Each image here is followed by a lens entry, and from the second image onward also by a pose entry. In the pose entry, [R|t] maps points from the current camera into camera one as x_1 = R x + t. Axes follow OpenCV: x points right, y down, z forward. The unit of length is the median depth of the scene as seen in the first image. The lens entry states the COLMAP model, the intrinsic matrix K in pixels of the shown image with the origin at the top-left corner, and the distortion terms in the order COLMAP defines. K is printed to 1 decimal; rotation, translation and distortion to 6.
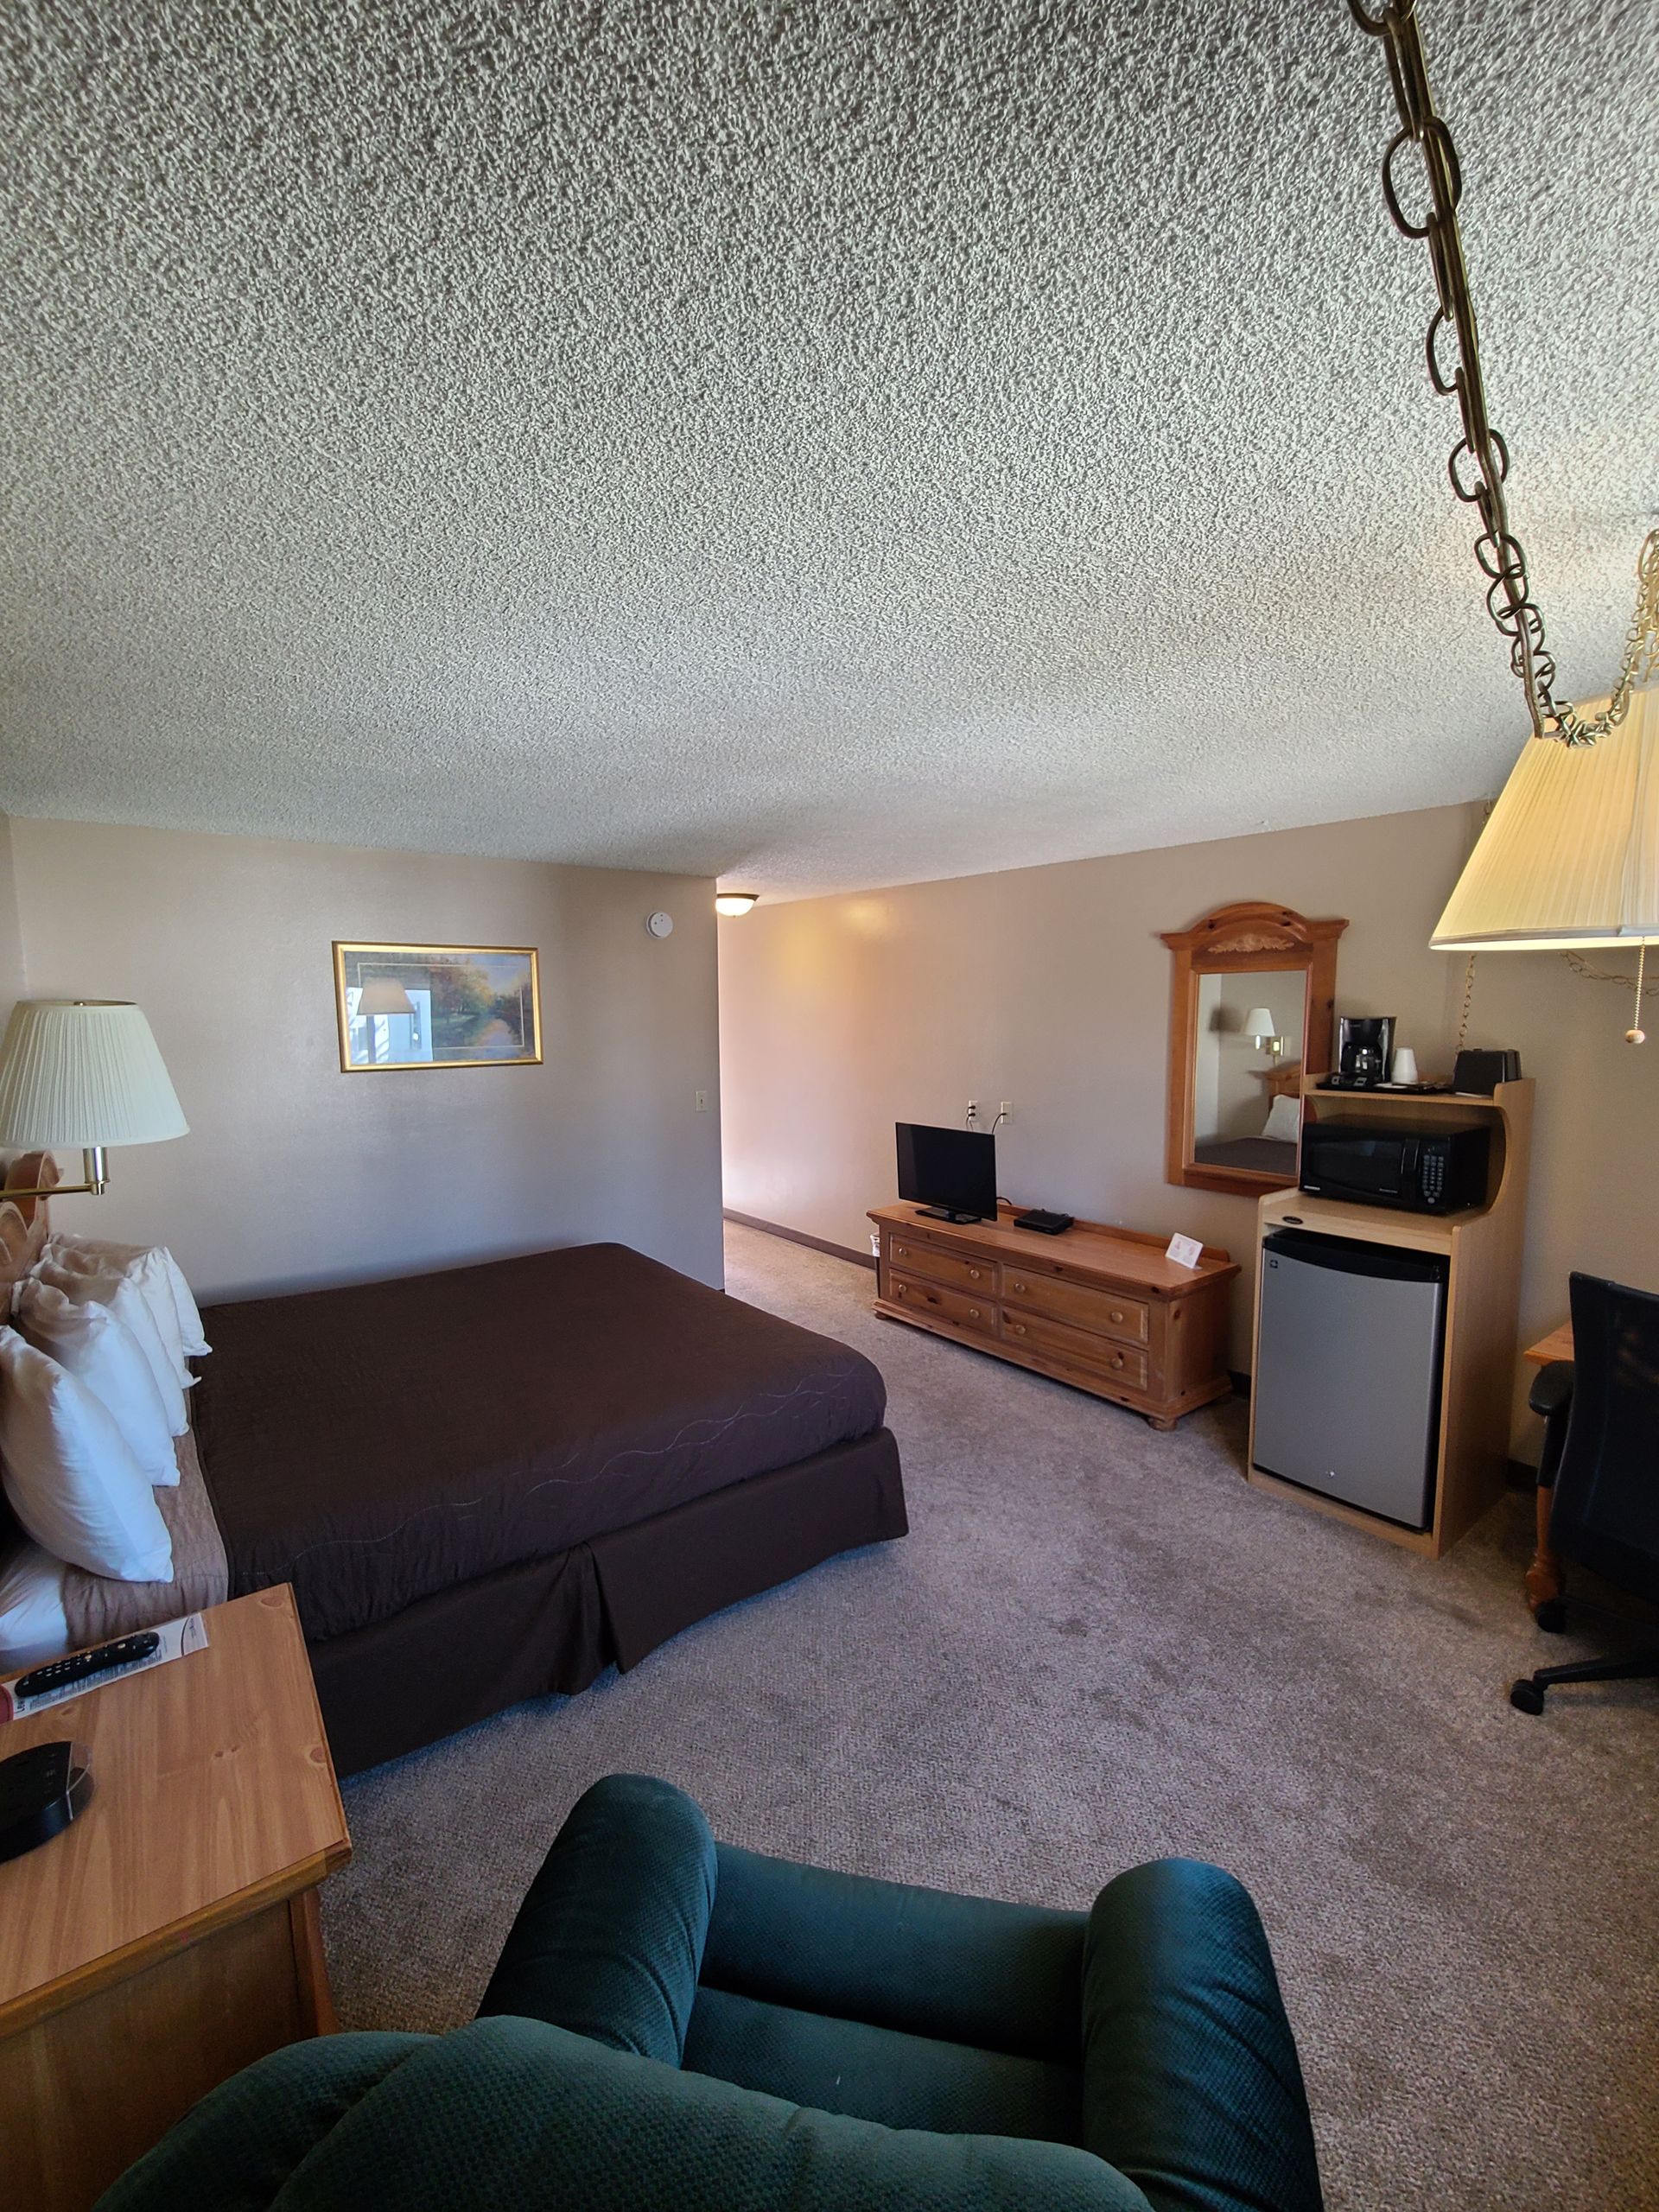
lens RADIAL K [[908.9, 0, 825.6], [0, 908.9, 1116.2], [0, 0, 1]] dist [-0.002331, -0.000230]
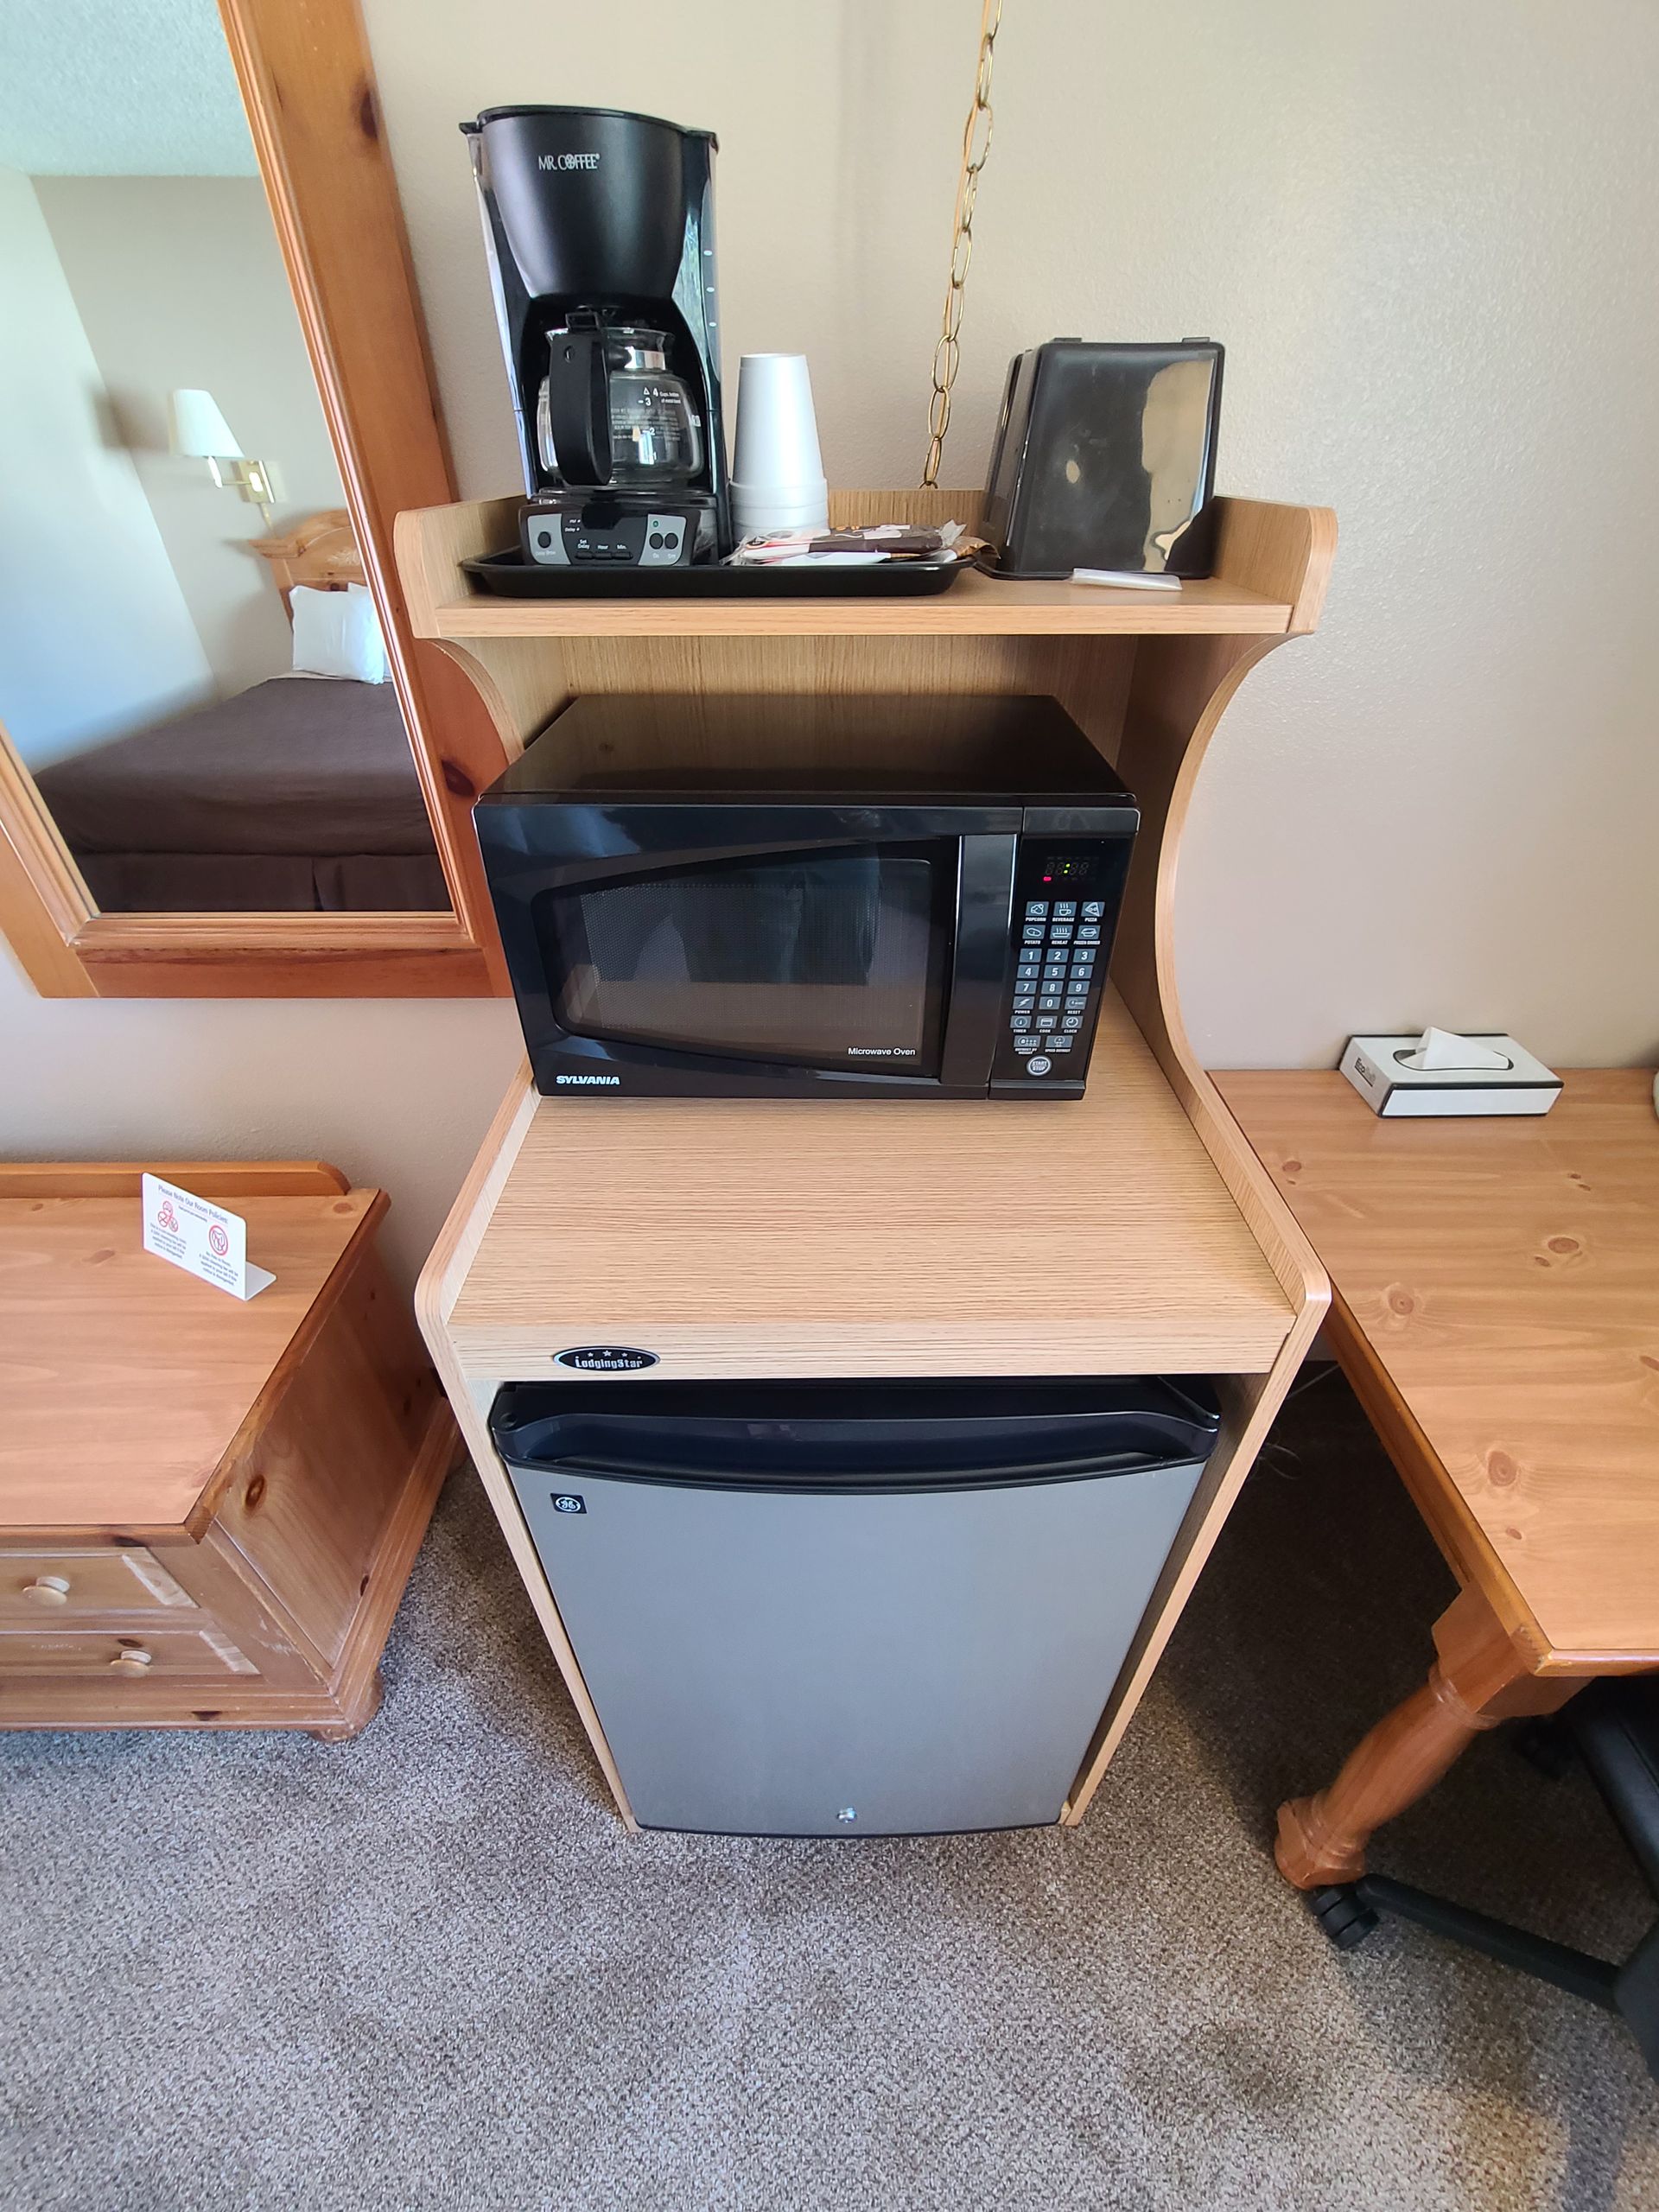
lens RADIAL K [[908.9, 0, 825.6], [0, 908.9, 1116.2], [0, 0, 1]] dist [-0.002331, -0.000230]
pose [[0.596476, -0.465643, 0.653753, 0.356765], [0.084546, 0.846432, 0.525742, -0.028951], [-0.798165, -0.258320, 0.544245, 0.710043]]
